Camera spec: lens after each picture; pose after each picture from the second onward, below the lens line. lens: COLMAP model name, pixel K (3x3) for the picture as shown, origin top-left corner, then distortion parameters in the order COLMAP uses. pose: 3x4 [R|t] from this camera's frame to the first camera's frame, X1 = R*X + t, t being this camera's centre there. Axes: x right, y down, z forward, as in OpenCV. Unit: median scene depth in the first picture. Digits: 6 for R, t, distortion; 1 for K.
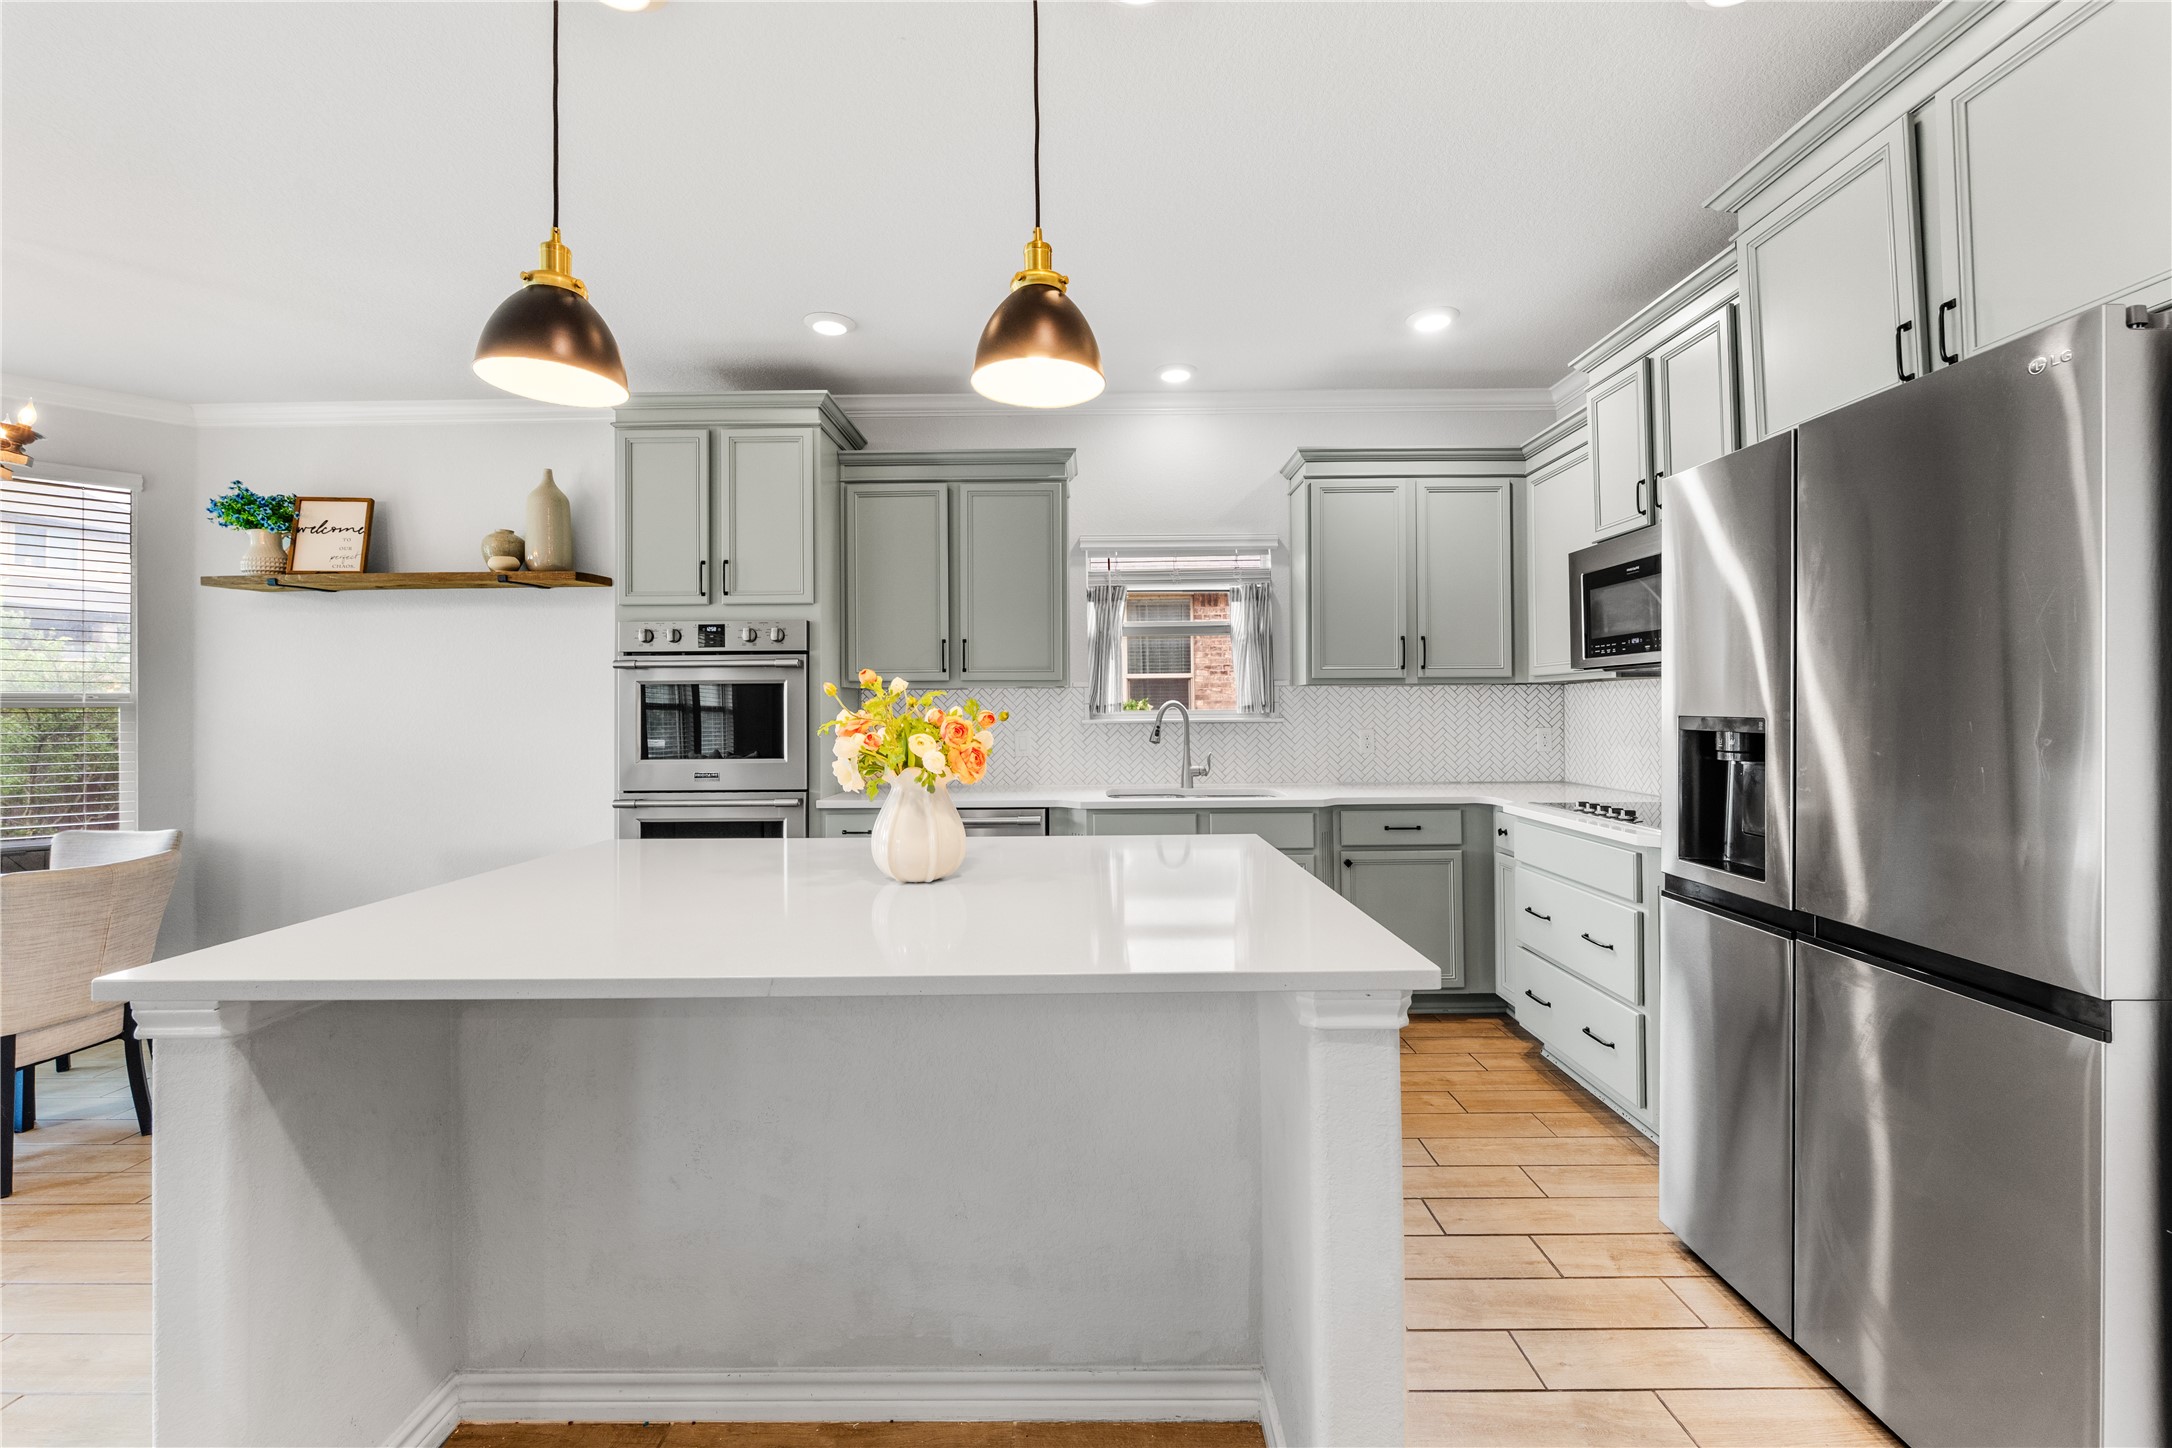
lens RADIAL K [[877.0, 0, 1084.2], [0, 877.0, 695.1], [0, 0, 1]] dist [0.001984, 0.000123]
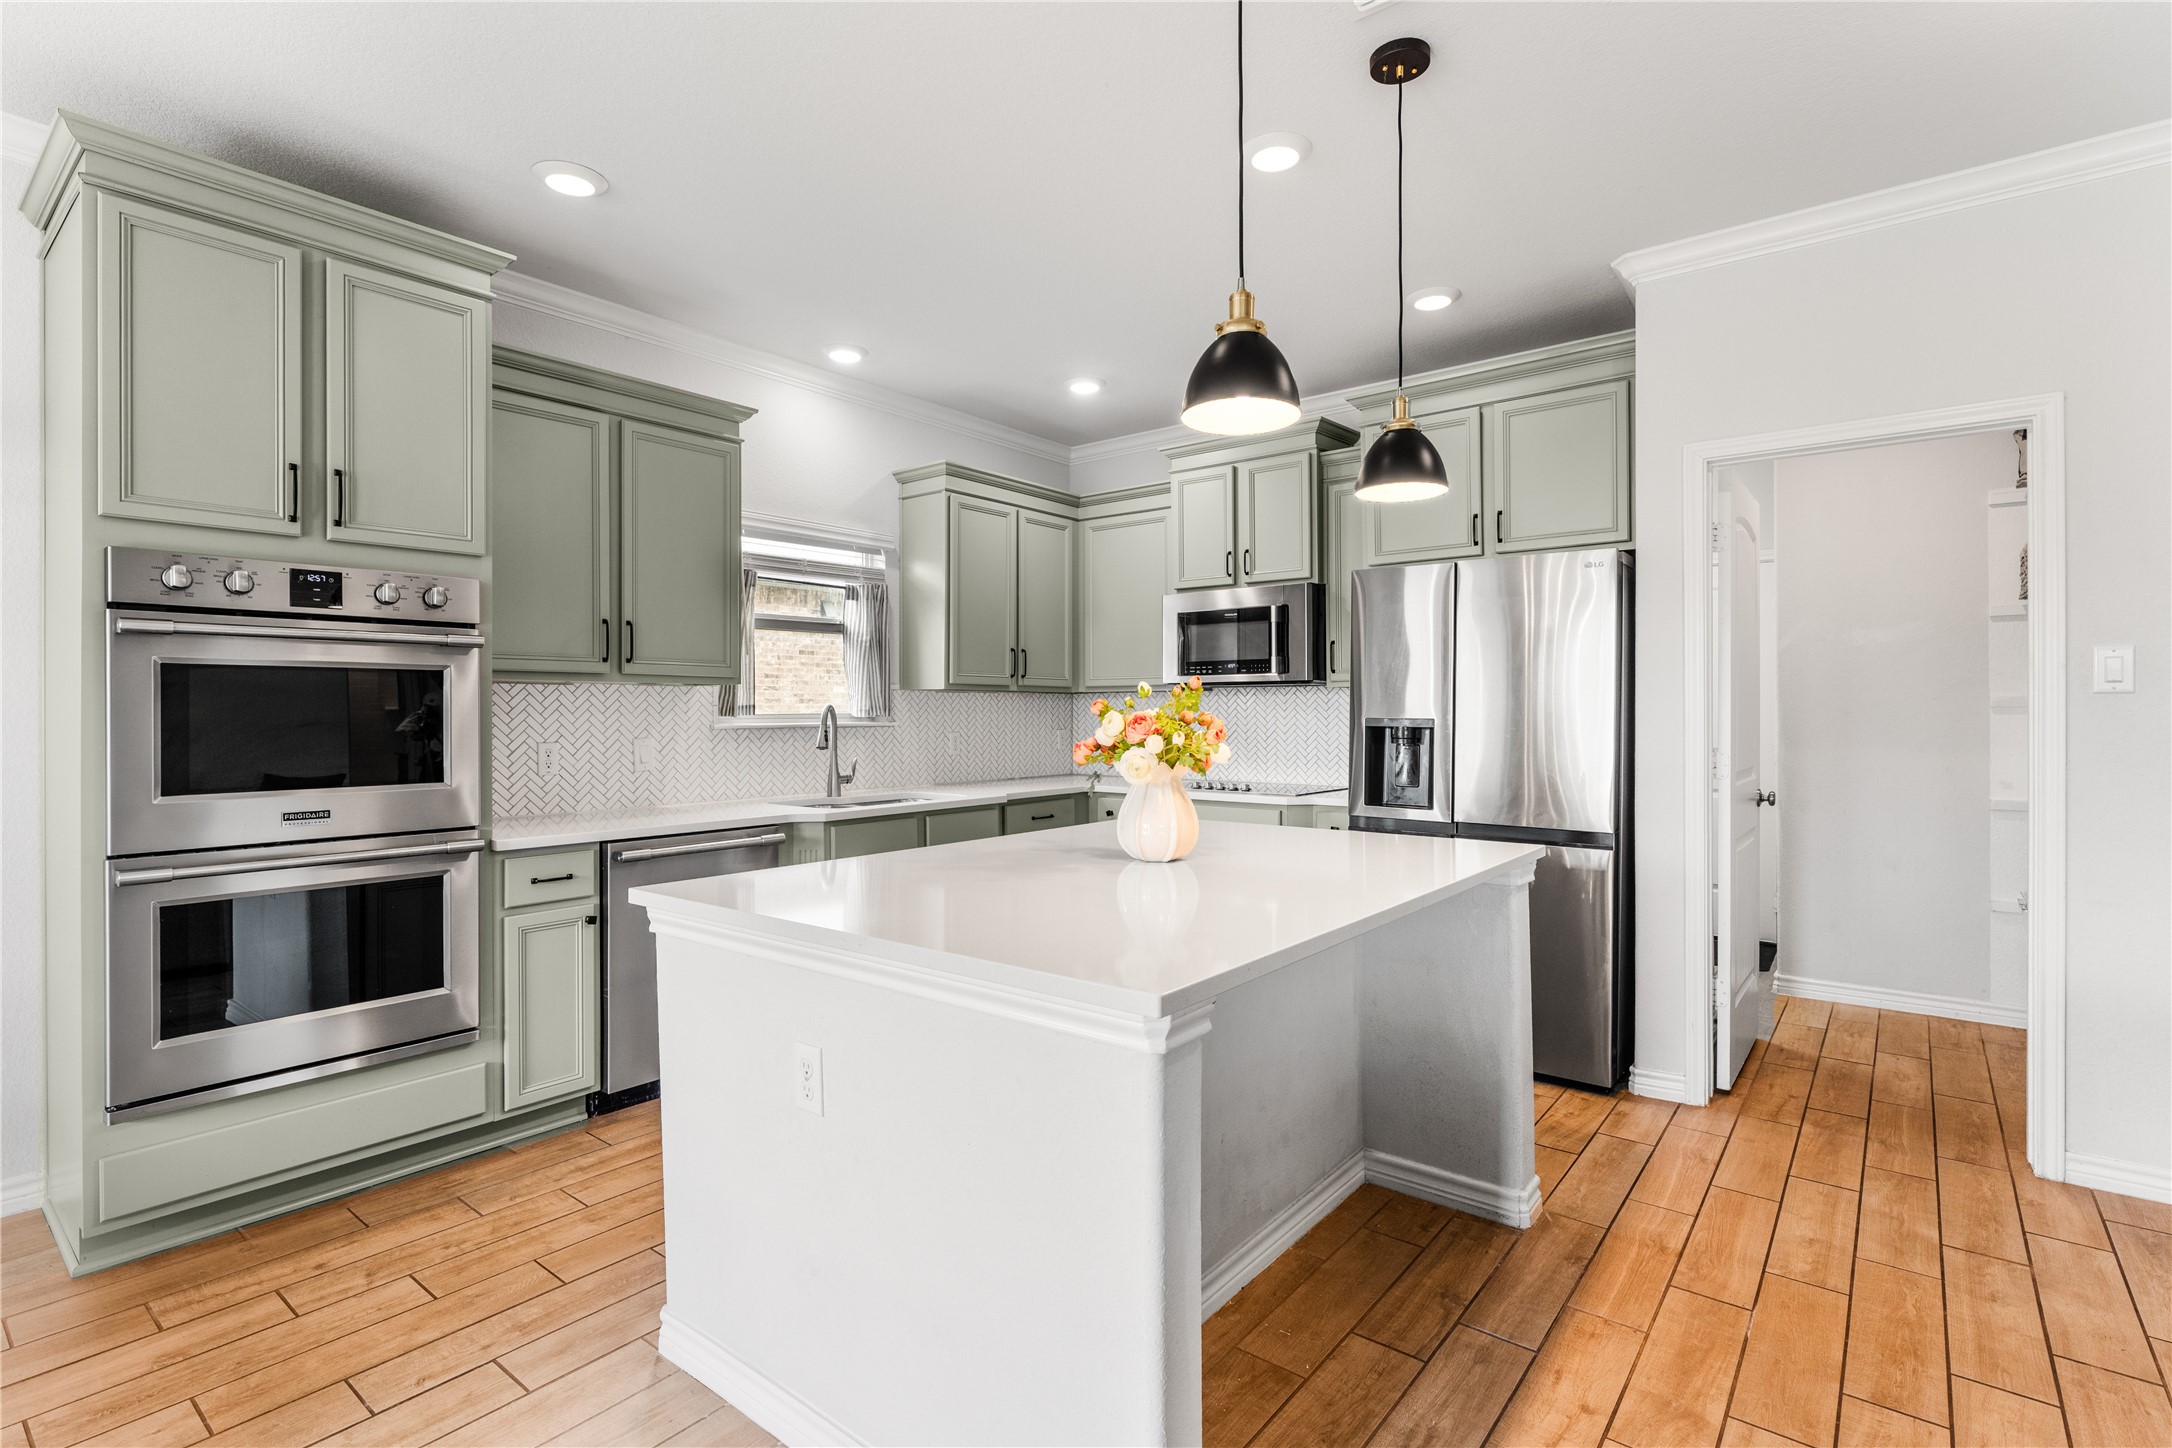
lens RADIAL K [[1017.8, 0, 1087.3], [0, 1017.8, 718.5], [0, 0, 1]] dist [-0.011138, 0.000825]
pose [[0.626971, 0.002208, 0.779040, -0.622414], [-0.017565, 0.999782, 0.011304, 0.005914], [-0.778845, -0.020771, 0.626873, 0.123195]]
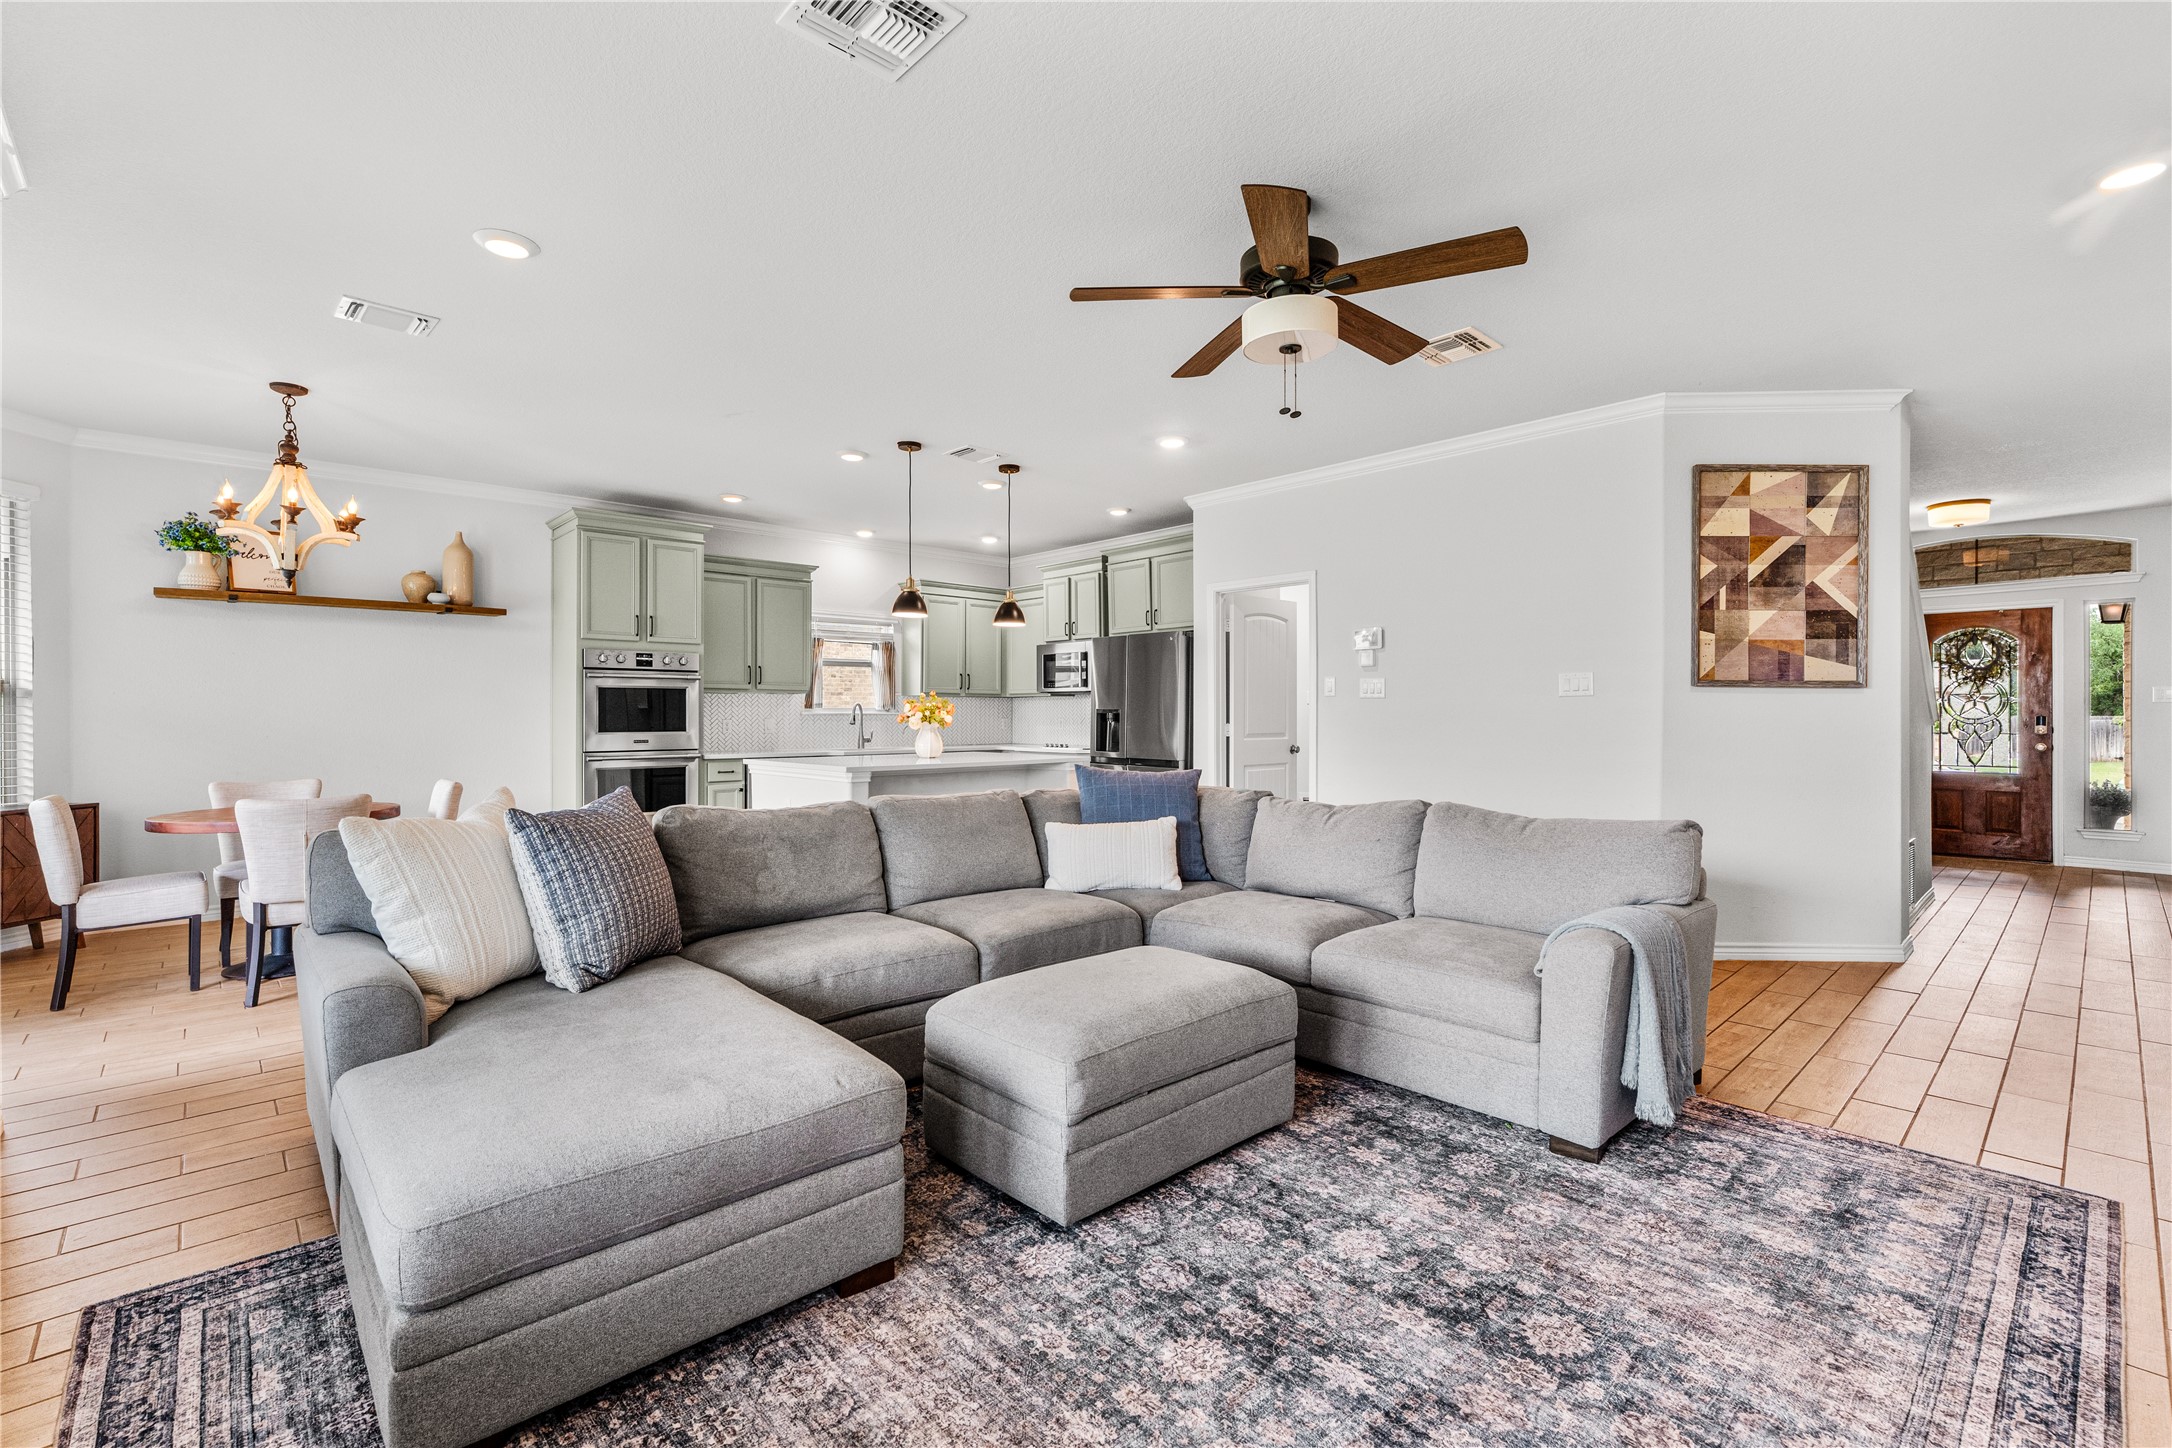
lens RADIAL K [[945.8, 0, 1085.4], [0, 945.8, 716.5], [0, 0, 1]] dist [0.000931, -0.000075]
pose [[0.733432, 0.008712, 0.679707, -1.021554], [-0.019601, 0.999773, 0.008336, 0.010669], [-0.679480, -0.019437, 0.733436, -0.922865]]
